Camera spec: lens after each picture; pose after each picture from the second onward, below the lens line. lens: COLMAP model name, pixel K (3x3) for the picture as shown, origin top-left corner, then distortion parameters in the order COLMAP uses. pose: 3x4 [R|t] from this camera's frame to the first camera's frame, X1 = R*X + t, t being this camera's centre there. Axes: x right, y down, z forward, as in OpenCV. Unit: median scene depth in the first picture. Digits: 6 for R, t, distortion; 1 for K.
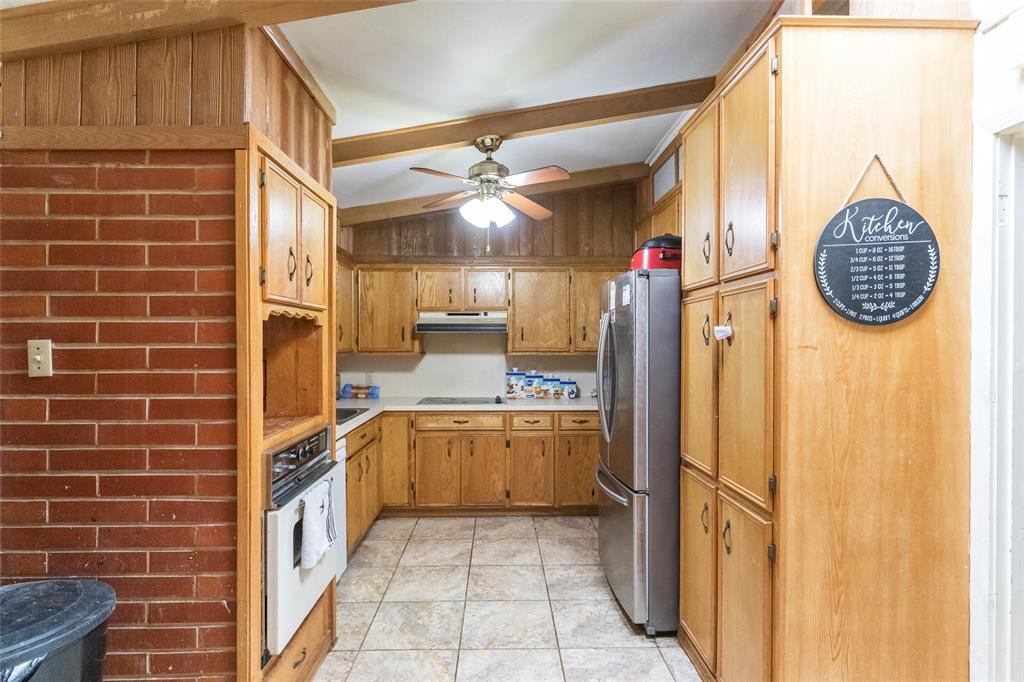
lens RADIAL K [[541.9, 0, 505.2], [0, 541.9, 344.9], [0, 0, 1]] dist [-0.001078, -0.000474]
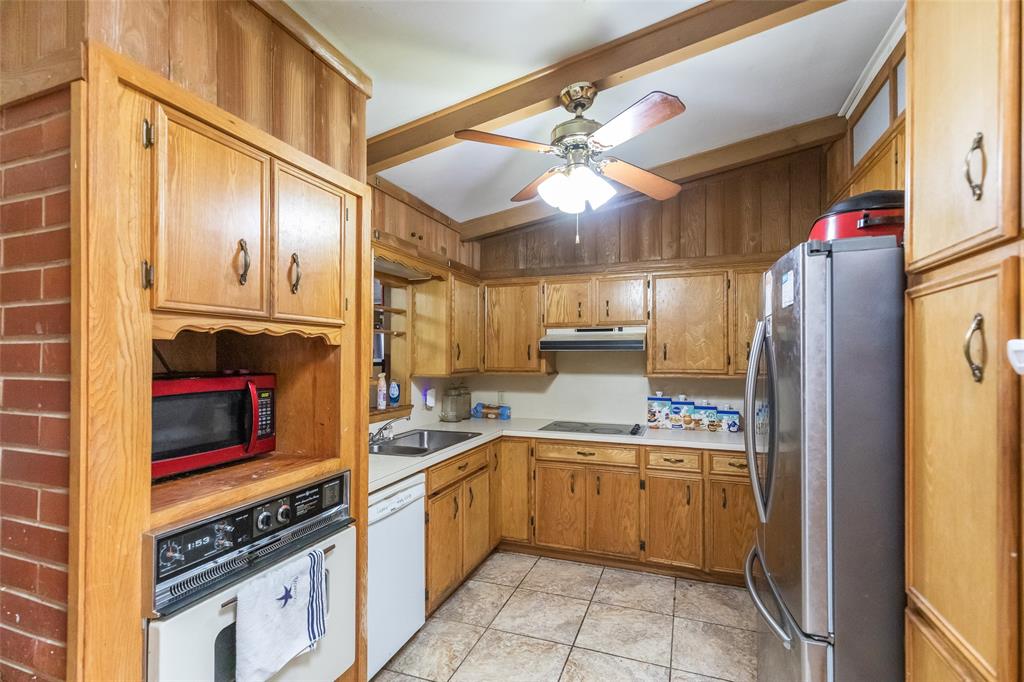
lens RADIAL K [[467.2, 0, 506.5], [0, 467.2, 353.2], [0, 0, 1]] dist [0.008567, -0.002568]
pose [[0.926960, -0.001508, -0.375157, 0.104474], [-0.003502, 0.999914, -0.012671, -0.011564], [0.375144, 0.013059, 0.926875, 0.329548]]
